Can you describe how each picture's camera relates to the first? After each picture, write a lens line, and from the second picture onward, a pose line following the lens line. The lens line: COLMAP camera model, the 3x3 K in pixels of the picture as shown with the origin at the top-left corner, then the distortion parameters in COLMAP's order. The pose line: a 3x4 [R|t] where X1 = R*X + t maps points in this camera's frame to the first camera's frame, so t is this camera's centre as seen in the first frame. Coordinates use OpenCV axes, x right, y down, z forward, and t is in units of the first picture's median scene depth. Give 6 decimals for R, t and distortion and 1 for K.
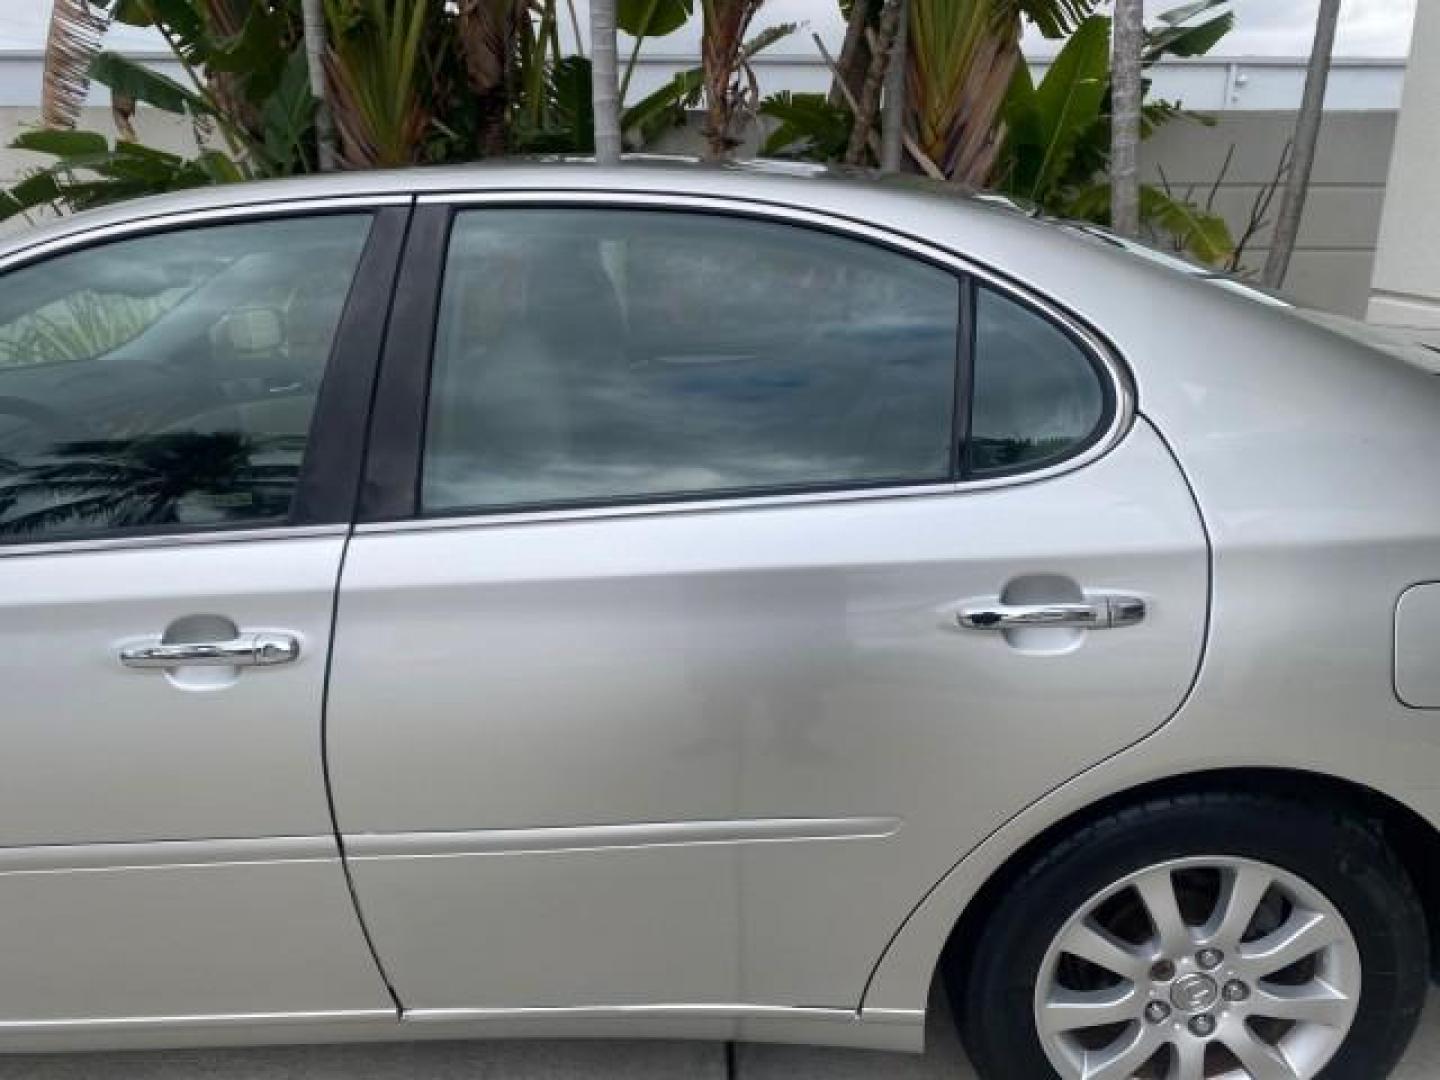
lens RADIAL K [[1101.2, 0, 715.5], [0, 1101.2, 529.9], [0, 0, 1]] dist [0.037580, -0.045849]
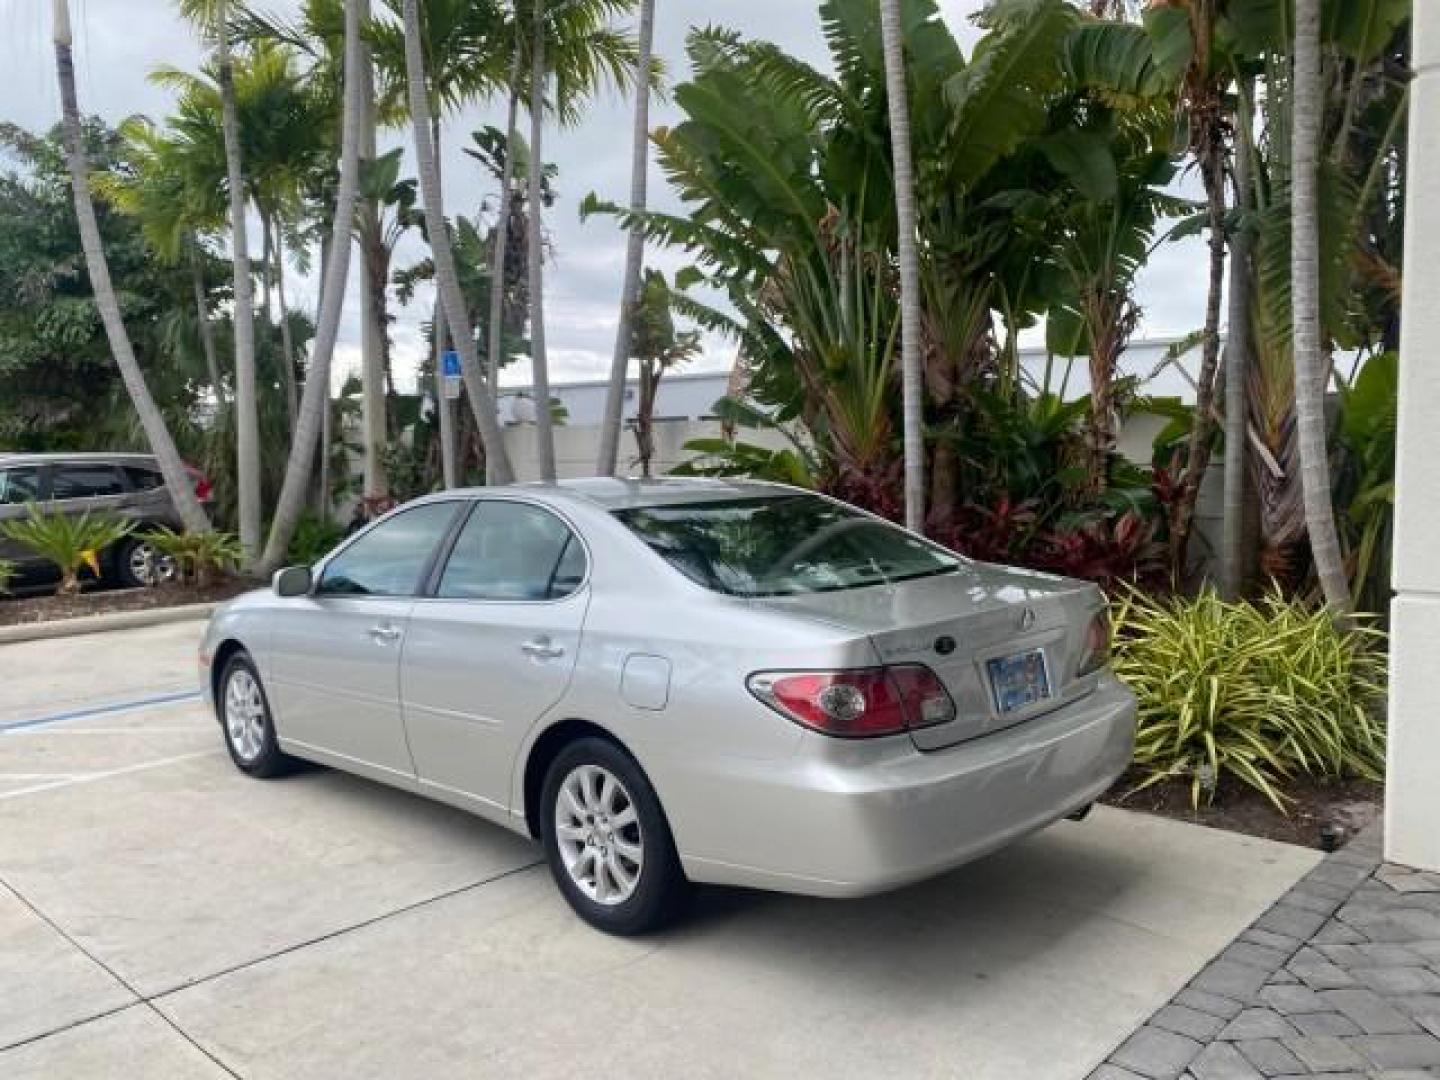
lens RADIAL K [[1101.2, 0, 722.2], [0, 1101.2, 541.2], [0, 0, 1]] dist [0.037580, -0.045849]
pose [[0.727873, 0.051159, -0.683801, 0.580702], [-0.194538, 0.971646, -0.134382, 0.021818], [0.657538, 0.230838, 0.717188, -0.170019]]
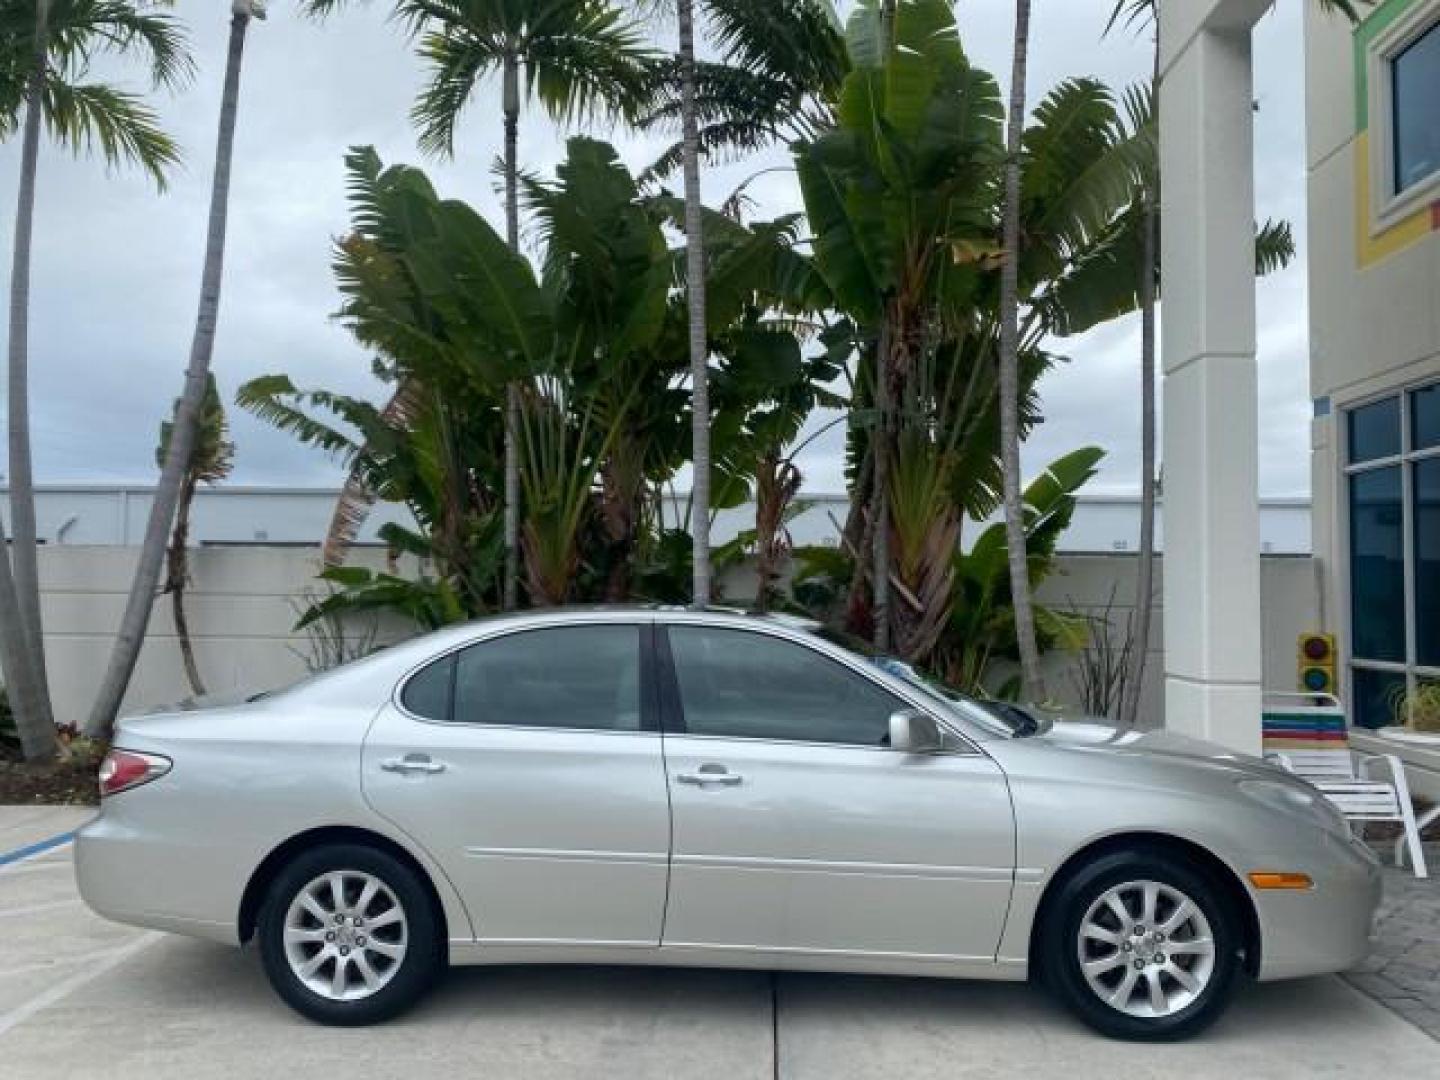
lens RADIAL K [[1101.2, 0, 719.3], [0, 1101.2, 536.8], [0, 0, 1]] dist [0.037580, -0.045849]
pose [[0.999337, 0.010222, -0.034954, -0.009372], [-0.021560, 0.939583, -0.341641, 0.117694], [0.029350, 0.342168, 0.939180, -0.443076]]
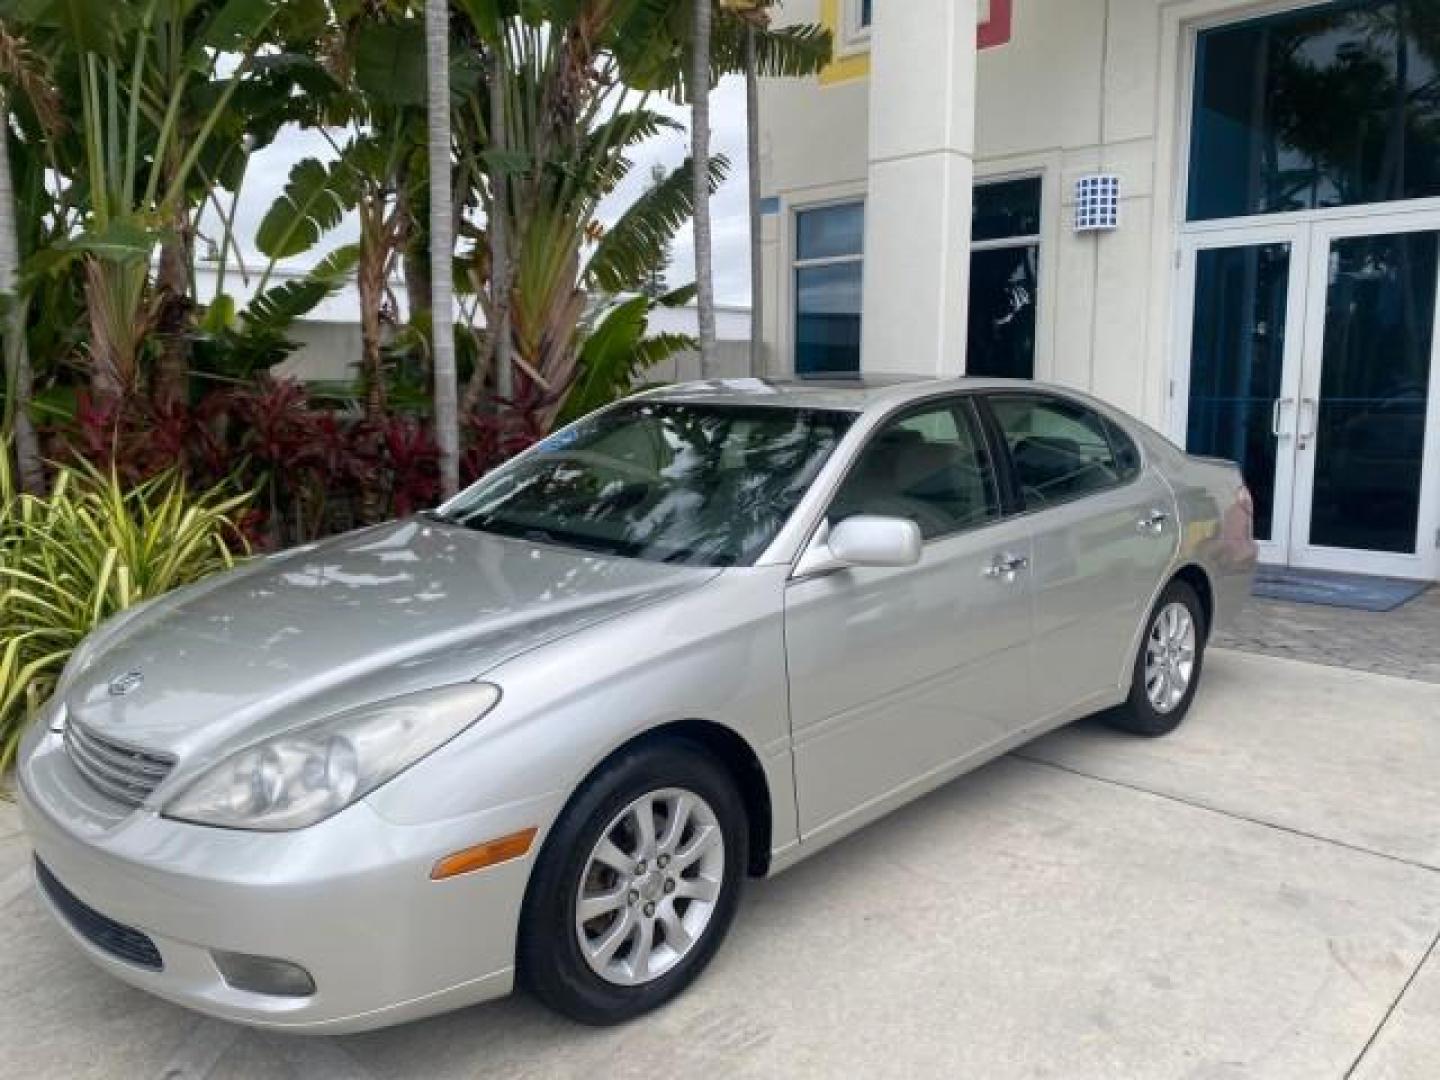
lens RADIAL K [[1101.2, 0, 725.5], [0, 1101.2, 537.9], [0, 0, 1]] dist [0.037580, -0.045849]
pose [[0.696202, -0.097253, 0.711227, -0.635501], [0.210612, 0.974851, -0.072863, 0.022601], [-0.686254, 0.200520, 0.699176, -0.073949]]
